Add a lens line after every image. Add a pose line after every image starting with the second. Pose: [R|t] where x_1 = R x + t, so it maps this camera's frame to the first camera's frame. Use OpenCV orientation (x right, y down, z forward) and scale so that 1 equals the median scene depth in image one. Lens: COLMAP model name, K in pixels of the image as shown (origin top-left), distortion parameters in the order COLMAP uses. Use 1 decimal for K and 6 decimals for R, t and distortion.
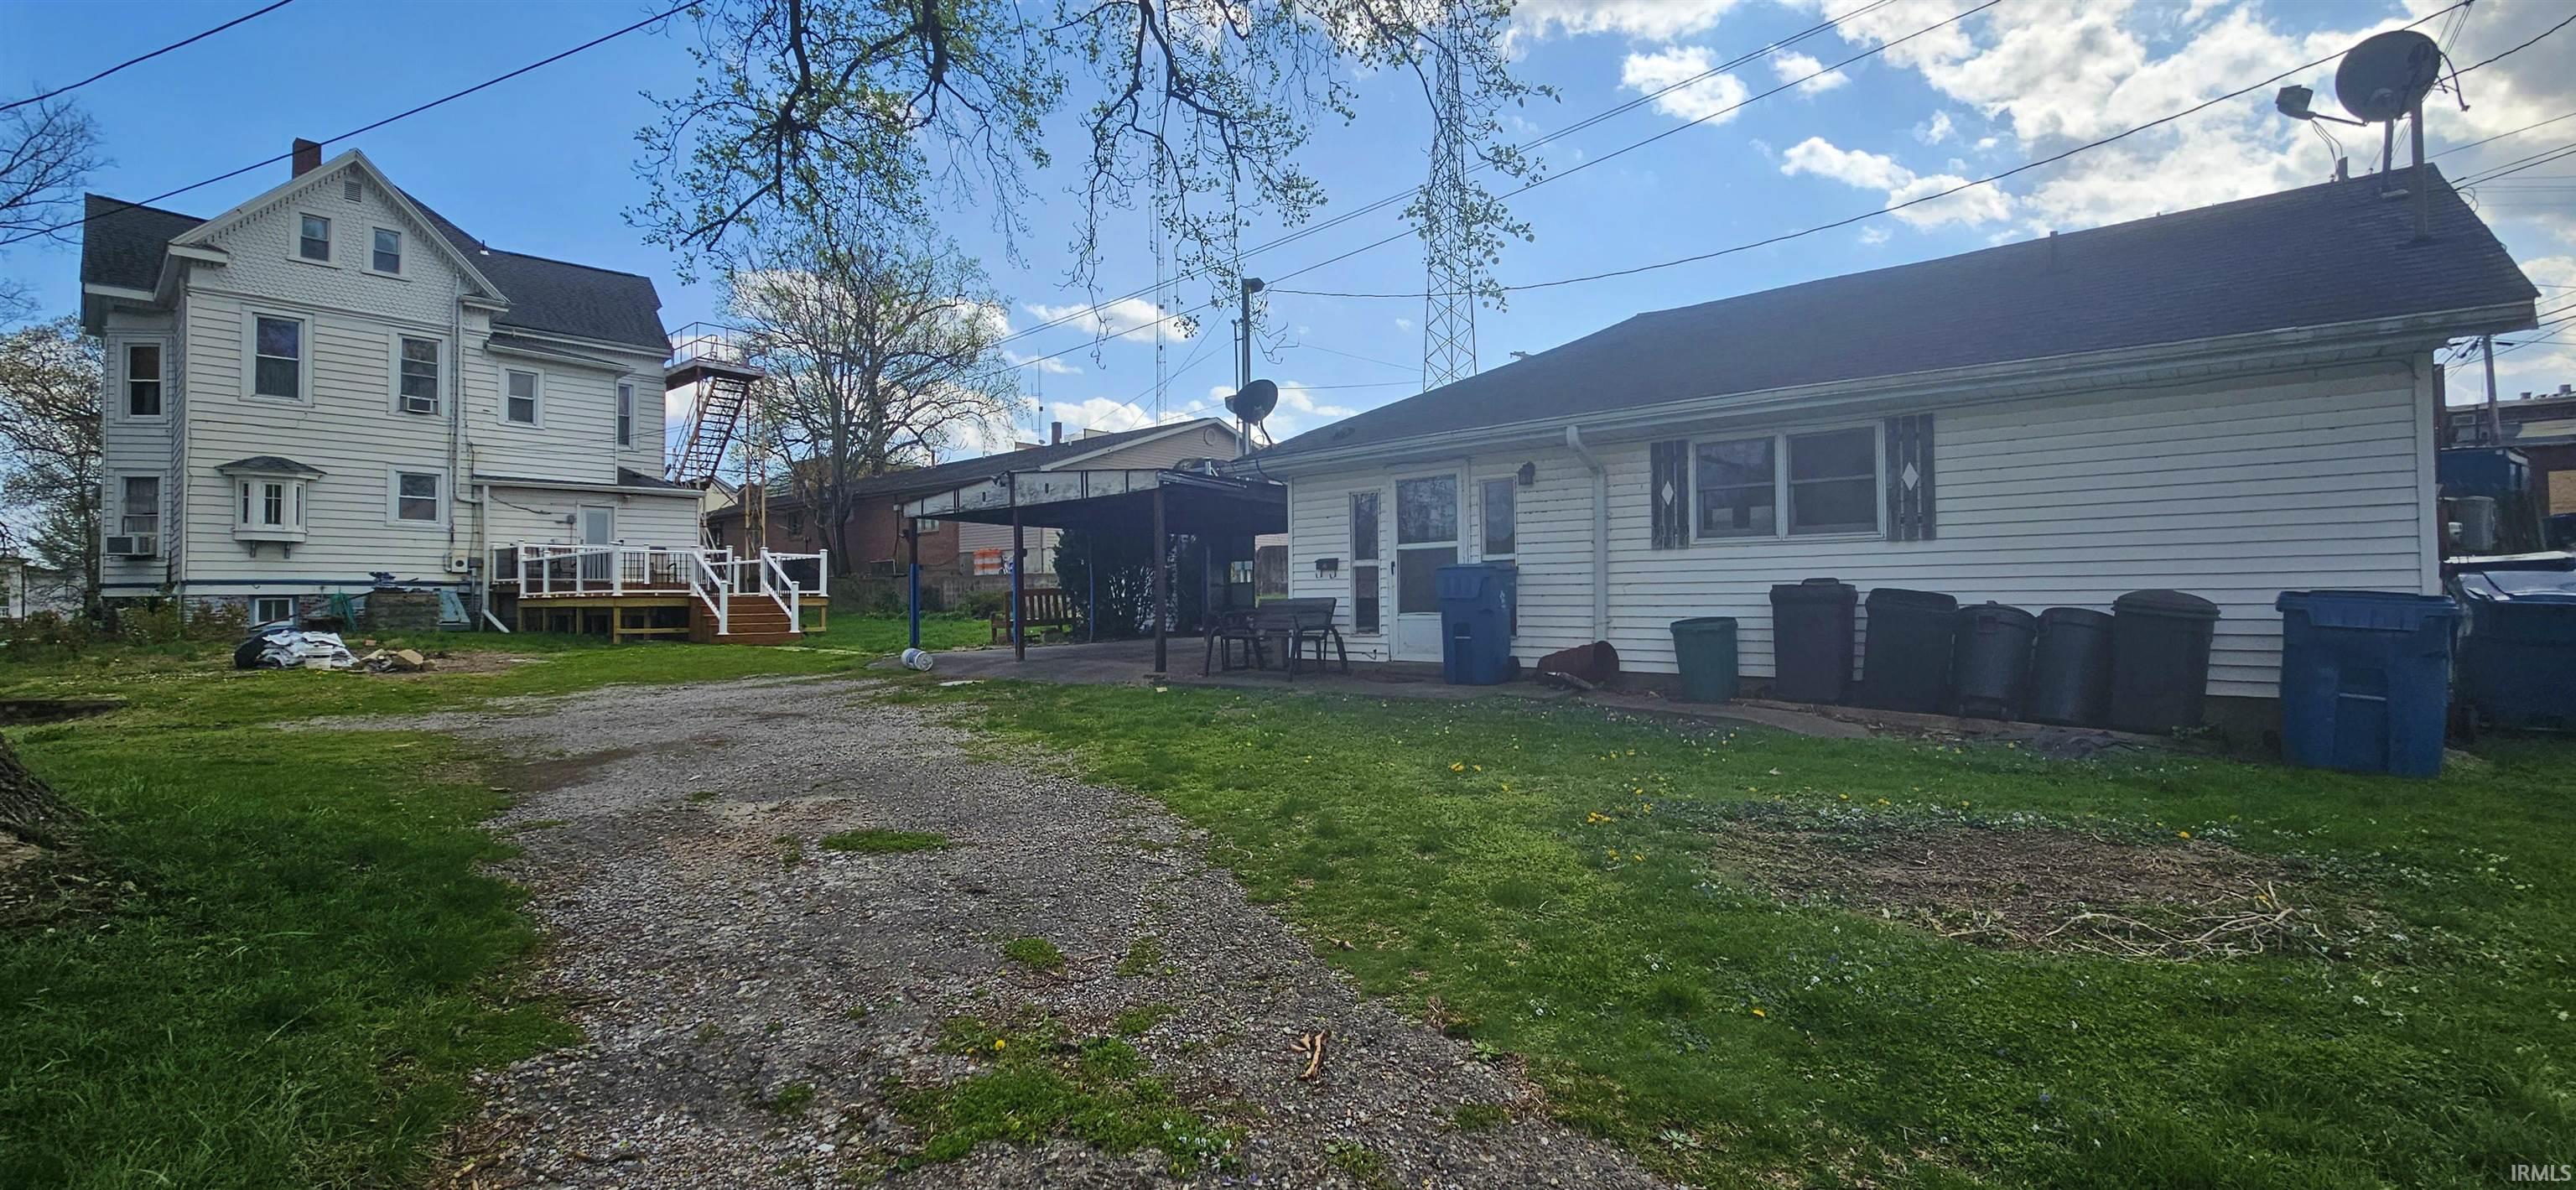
lens RADIAL K [[1053.9, 0, 1281.5], [0, 1053.9, 582.1], [0, 0, 1]] dist [0.000081, 0.000295]
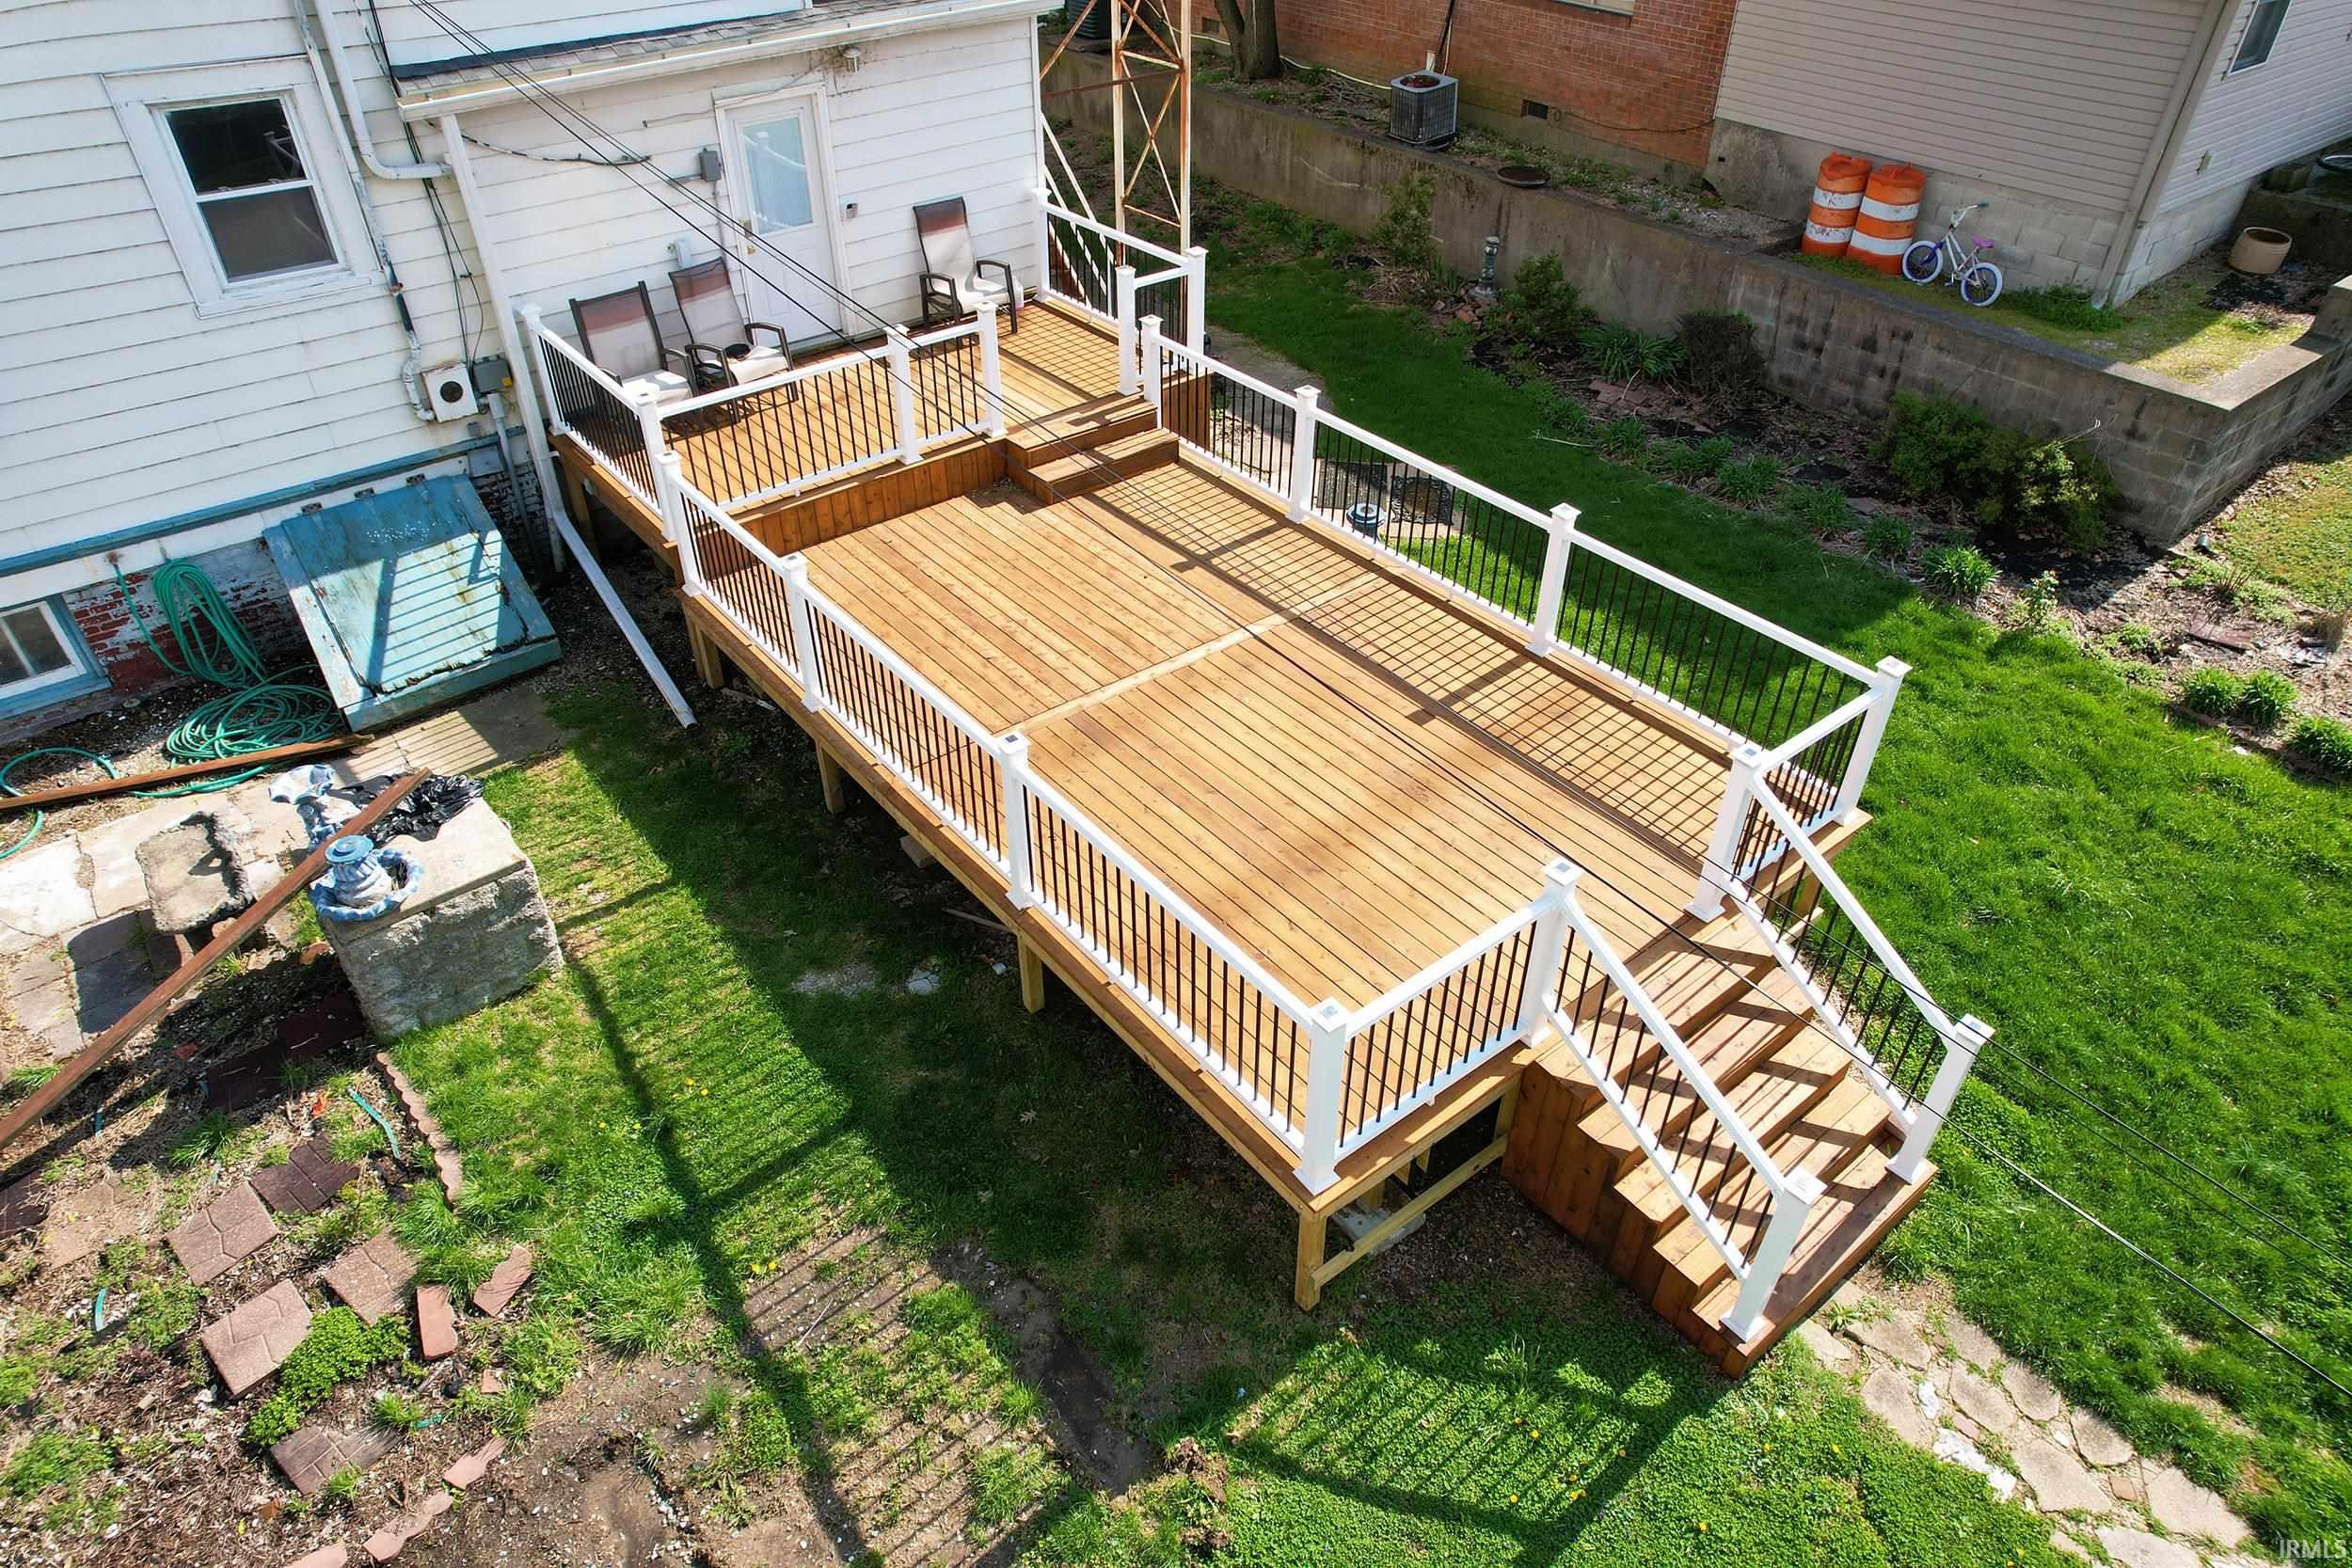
lens RADIAL K [[1486.0, 0, 1176.9], [0, 1486.0, 795.9], [0, 0, 1]] dist [-0.067065, 0.056436]
pose [[0.983321, 0.118064, -0.138353, -0.503683], [-0.003568, 0.773057, 0.634326, -0.201301], [0.181846, -0.623252, 0.760585, 0.647251]]
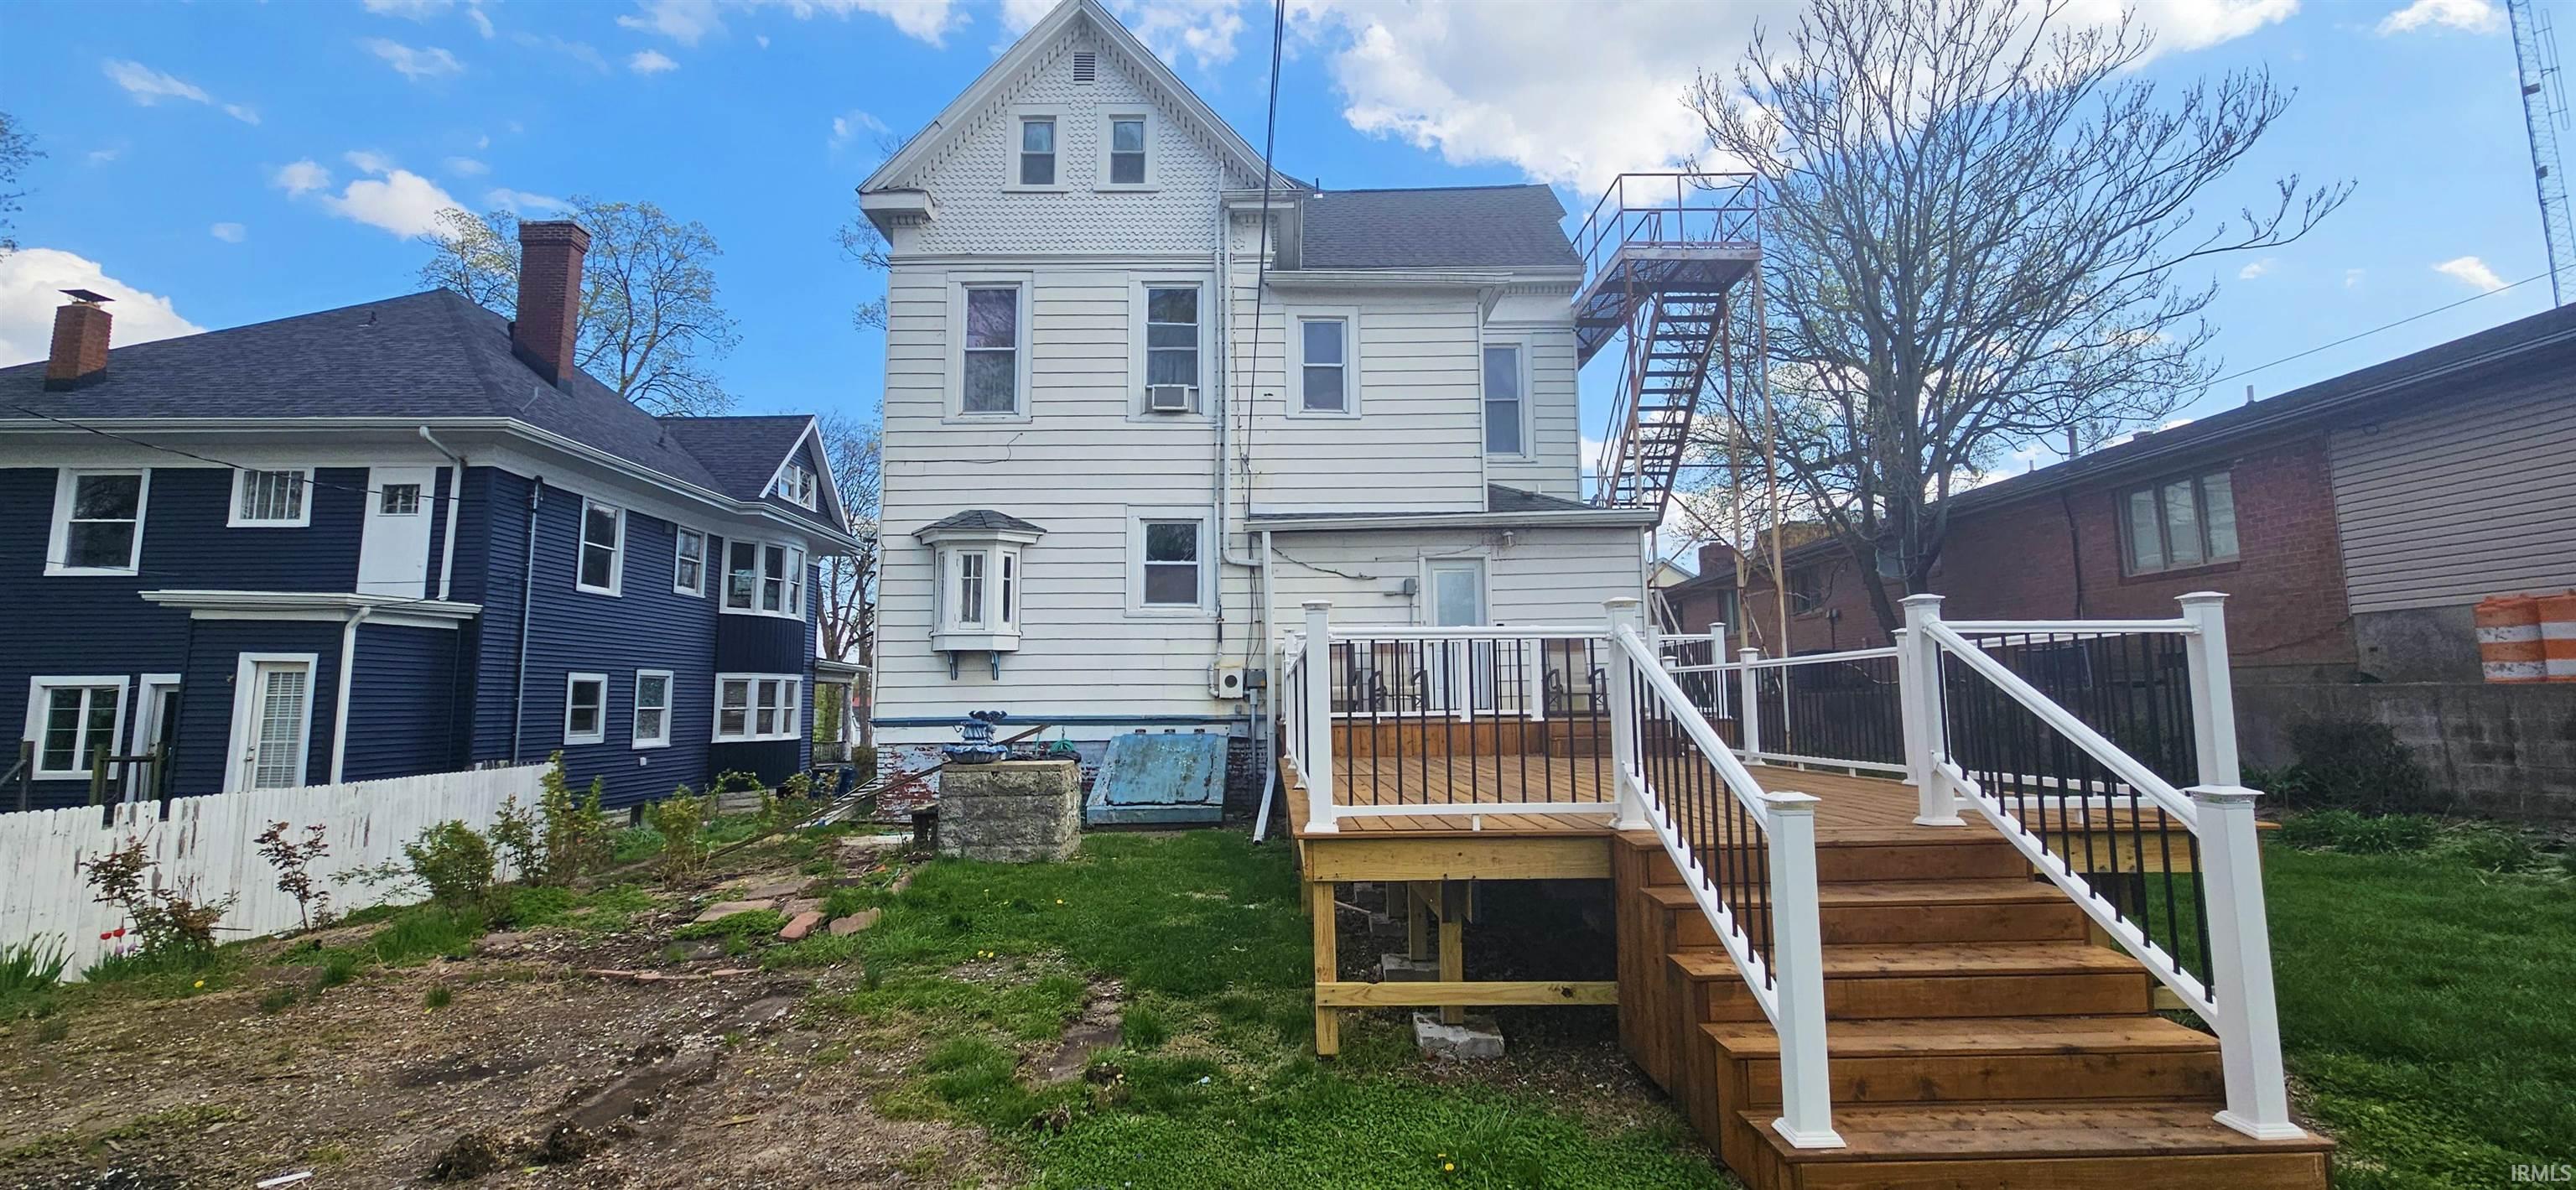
lens RADIAL K [[1053.9, 0, 1276.4], [0, 1053.9, 583.3], [0, 0, 1]] dist [0.000081, 0.000295]
pose [[0.663574, -0.084480, -0.743326, -0.370852], [0.018740, 0.995169, -0.096373, -0.015279], [0.747876, 0.050021, 0.661951, 0.672534]]
